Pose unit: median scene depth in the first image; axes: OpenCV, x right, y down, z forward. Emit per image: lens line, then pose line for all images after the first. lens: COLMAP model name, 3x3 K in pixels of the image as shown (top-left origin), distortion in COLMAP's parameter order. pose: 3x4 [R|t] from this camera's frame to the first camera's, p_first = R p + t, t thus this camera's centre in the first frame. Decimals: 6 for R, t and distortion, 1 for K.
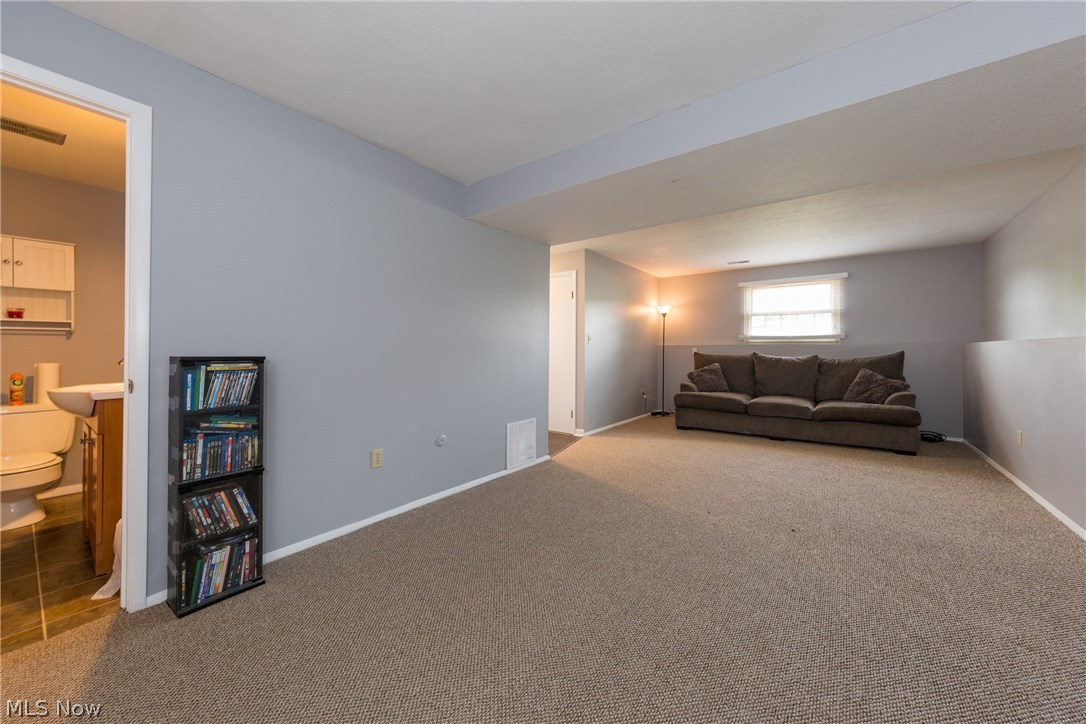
lens RADIAL K [[387.8, 0, 546.5], [0, 387.8, 352.2], [0, 0, 1]] dist [-0.005294, -0.000008]
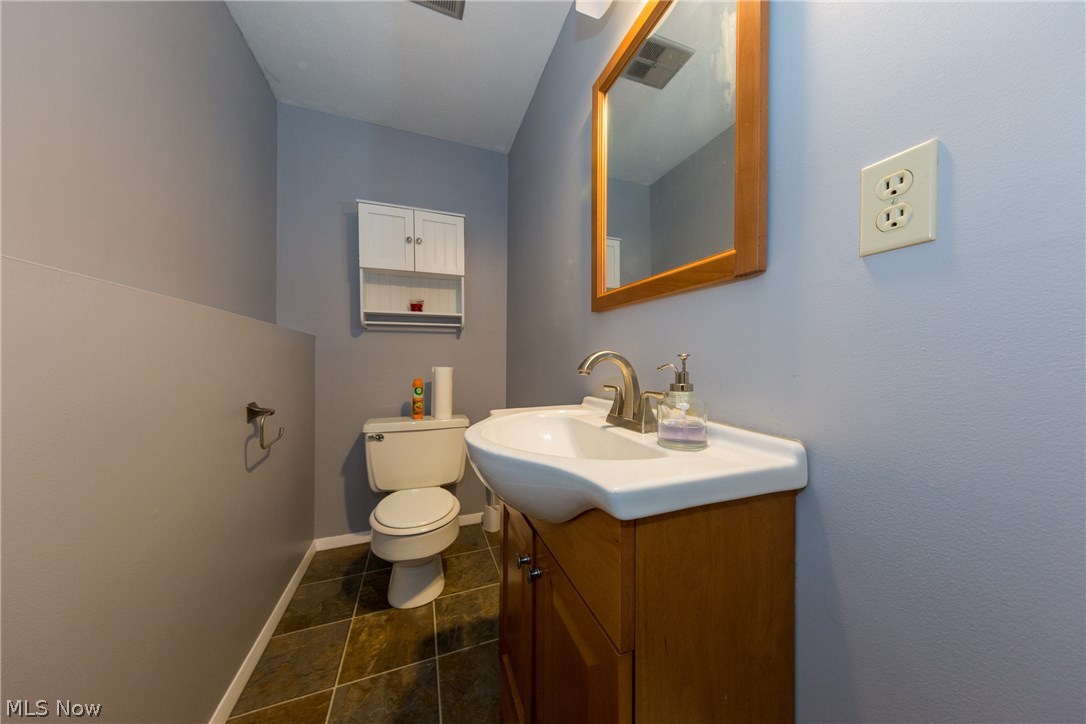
lens RADIAL K [[343.6, 0, 544.4], [0, 343.6, 361.6], [0, 0, 1]] dist [0.011278, 0.000064]
pose [[0.831751, 0.006977, -0.555105, -0.735239], [0.000680, 0.999907, 0.013587, 0.007126], [0.555148, -0.011678, 0.831669, 0.529845]]
